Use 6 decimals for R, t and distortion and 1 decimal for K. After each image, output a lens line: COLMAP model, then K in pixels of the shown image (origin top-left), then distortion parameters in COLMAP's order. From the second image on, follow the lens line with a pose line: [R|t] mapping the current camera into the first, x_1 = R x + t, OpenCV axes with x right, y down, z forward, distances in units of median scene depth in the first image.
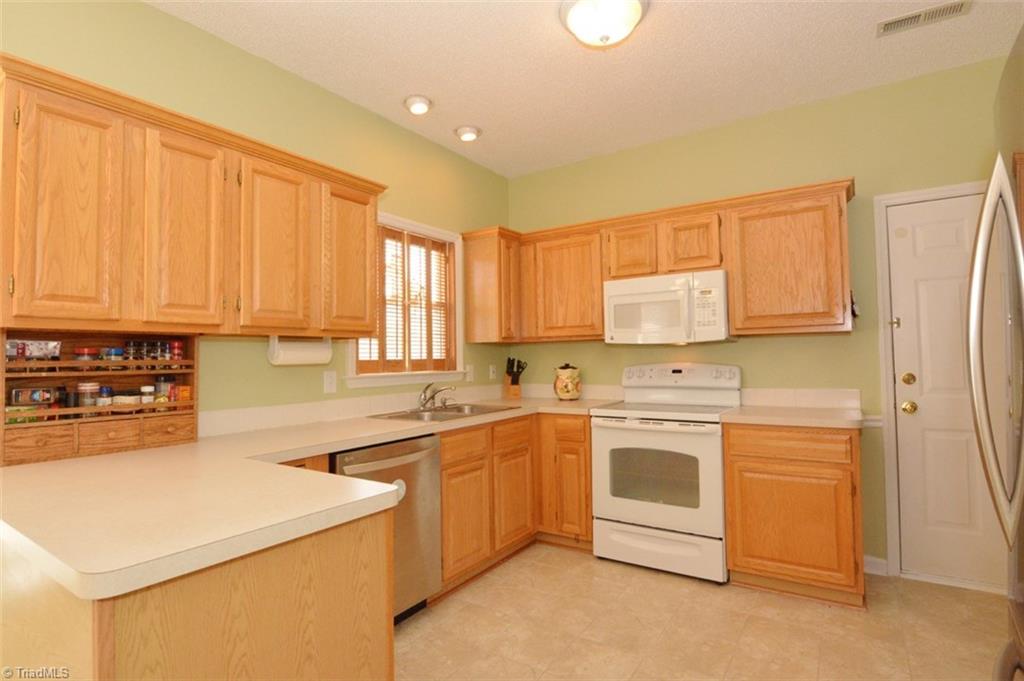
lens RADIAL K [[510.9, 0, 514.1], [0, 510.9, 338.6], [0, 0, 1]] dist [-0.001024, -0.013886]
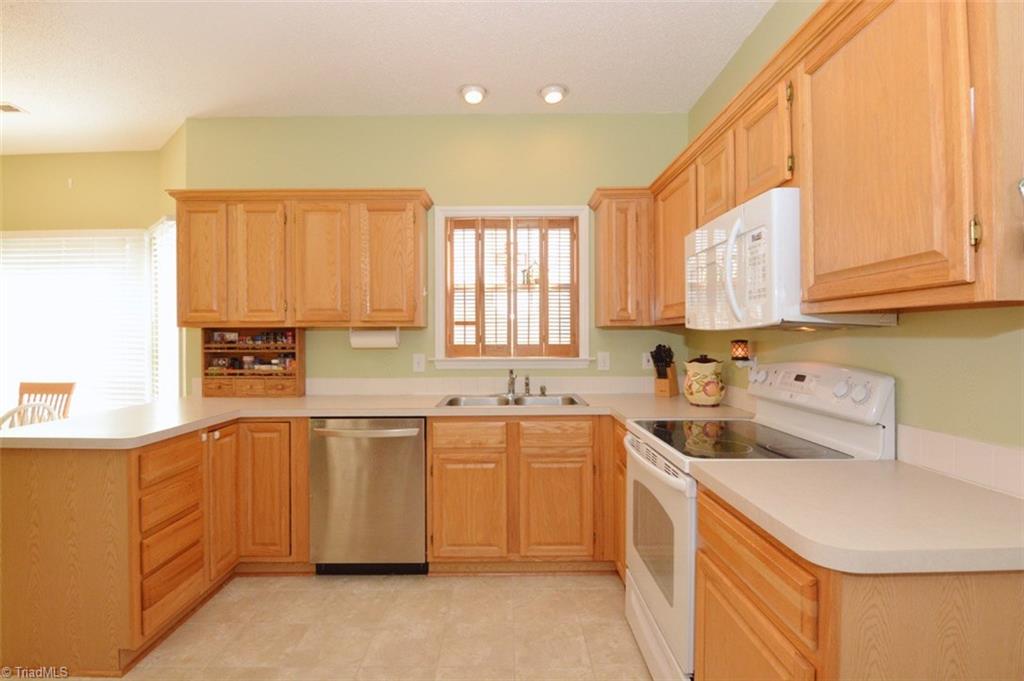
lens RADIAL K [[502.3, 0, 512.7], [0, 502.3, 338.5], [0, 0, 1]] dist [-0.001278, -0.014925]
pose [[0.556181, 0.016148, -0.830904, 0.728316], [0.025825, 0.998993, 0.036701, -0.009041], [0.830660, -0.041870, 0.555204, 0.522152]]
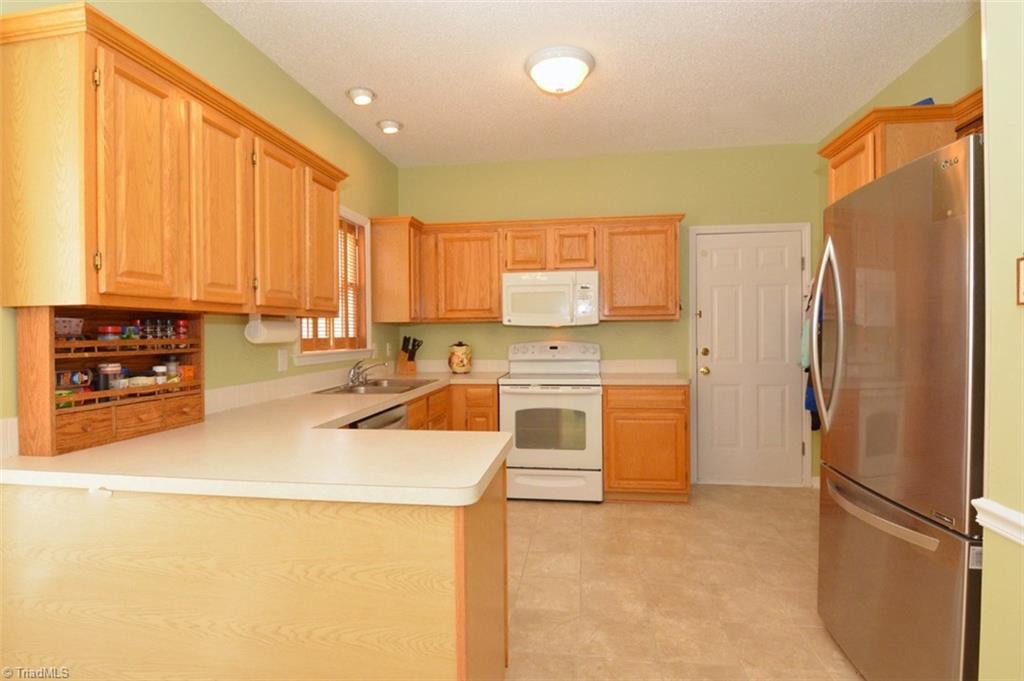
lens RADIAL K [[502.3, 0, 512.7], [0, 502.3, 338.5], [0, 0, 1]] dist [-0.001278, -0.014925]
pose [[0.903638, 0.002069, 0.428293, -0.368110], [-0.021173, 0.998982, 0.039845, -0.007172], [-0.427774, -0.045073, 0.902761, -0.094081]]
